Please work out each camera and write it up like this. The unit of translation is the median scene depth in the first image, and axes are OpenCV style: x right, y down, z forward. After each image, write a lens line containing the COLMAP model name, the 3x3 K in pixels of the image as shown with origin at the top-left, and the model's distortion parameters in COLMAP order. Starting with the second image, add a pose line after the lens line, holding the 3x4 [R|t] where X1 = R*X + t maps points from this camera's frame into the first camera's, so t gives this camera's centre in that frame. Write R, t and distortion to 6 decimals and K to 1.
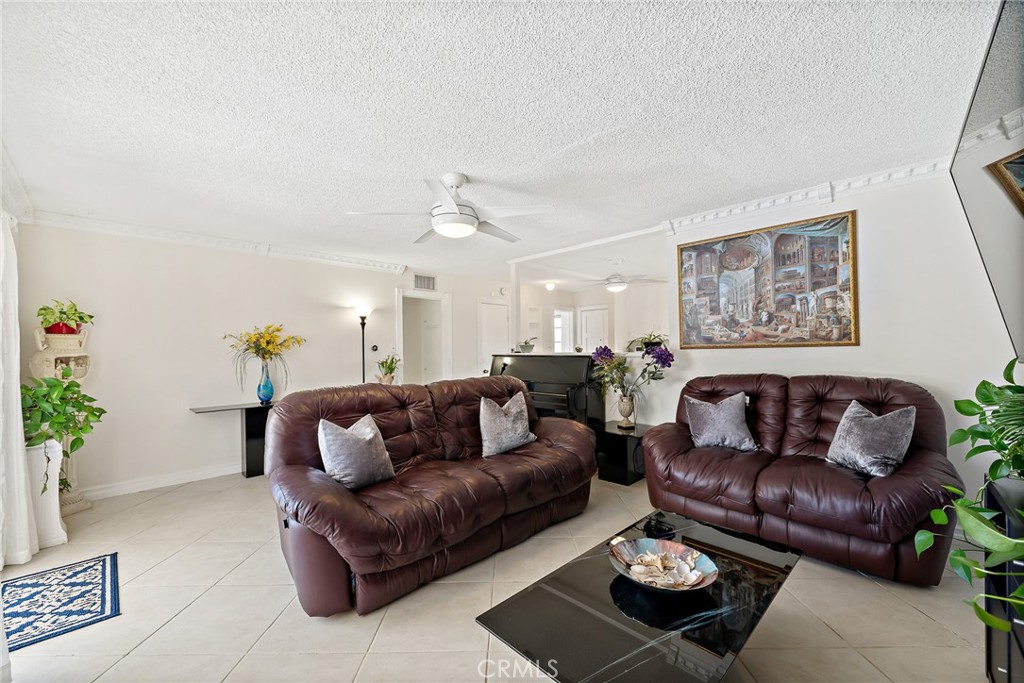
lens RADIAL K [[418.7, 0, 508.5], [0, 418.7, 345.6], [0, 0, 1]] dist [-0.002337, -0.000300]
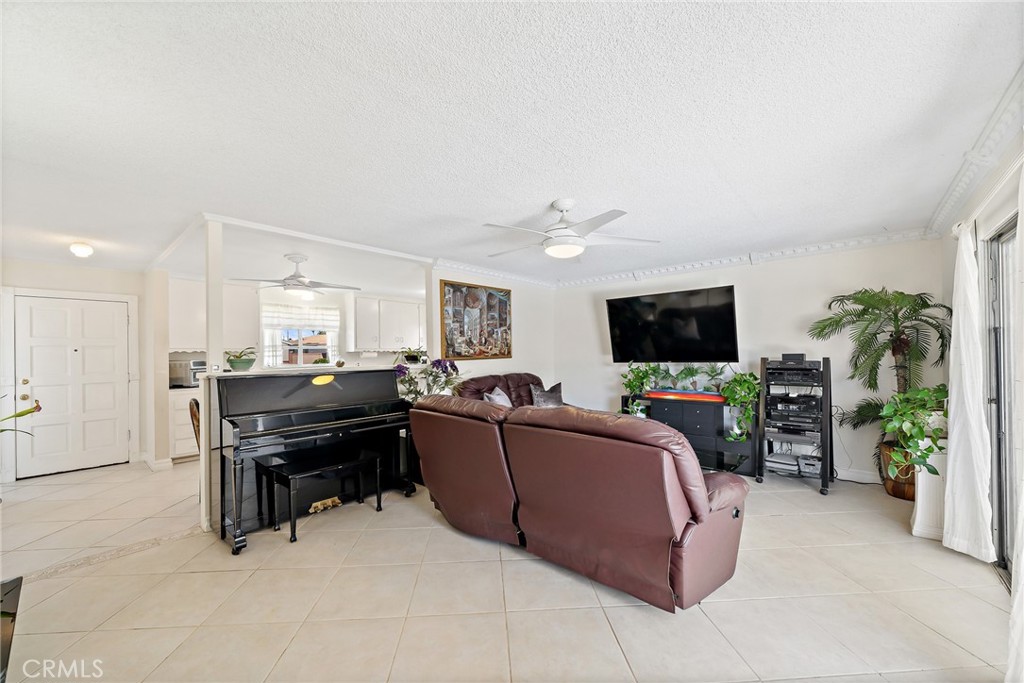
lens RADIAL K [[396.3, 0, 501.1], [0, 396.3, 346.8], [0, 0, 1]] dist [0.000859, -0.000034]
pose [[-0.064807, 0.025059, 0.997583, -0.916926], [0.004863, 0.999681, -0.024796, -0.004941], [-0.997886, 0.003244, -0.064908, 1.018711]]
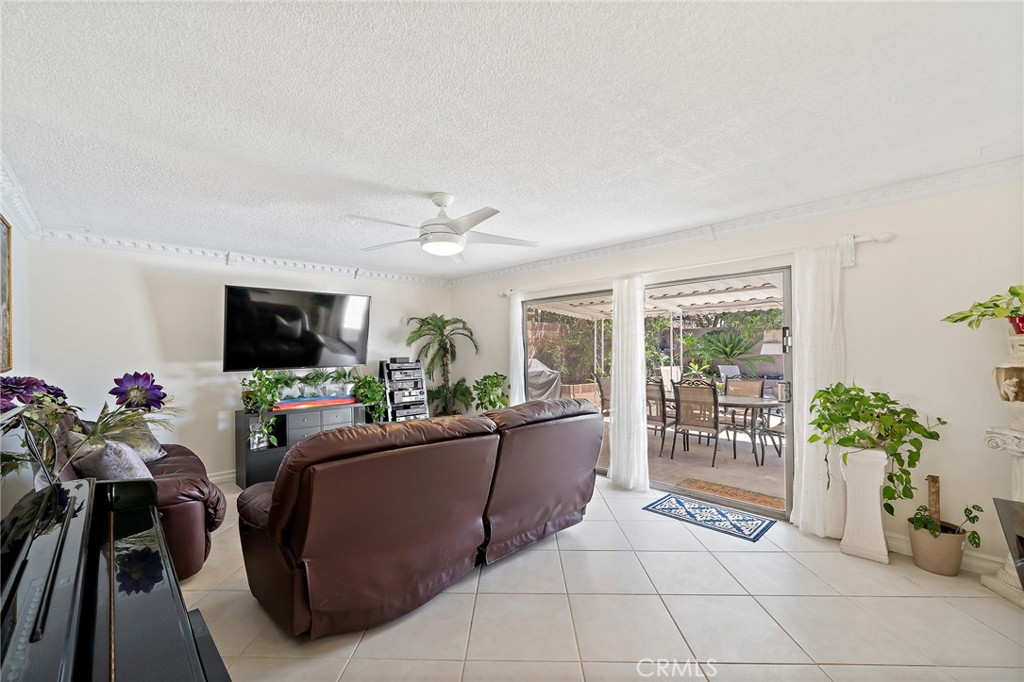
lens RADIAL K [[418.7, 0, 507.6], [0, 418.7, 350.8], [0, 0, 1]] dist [-0.002337, -0.000300]
pose [[-0.999694, 0.021443, 0.012353, -0.237375], [0.021346, 0.999741, -0.007952, -0.013213], [-0.012521, -0.007686, -0.999892, 1.656725]]
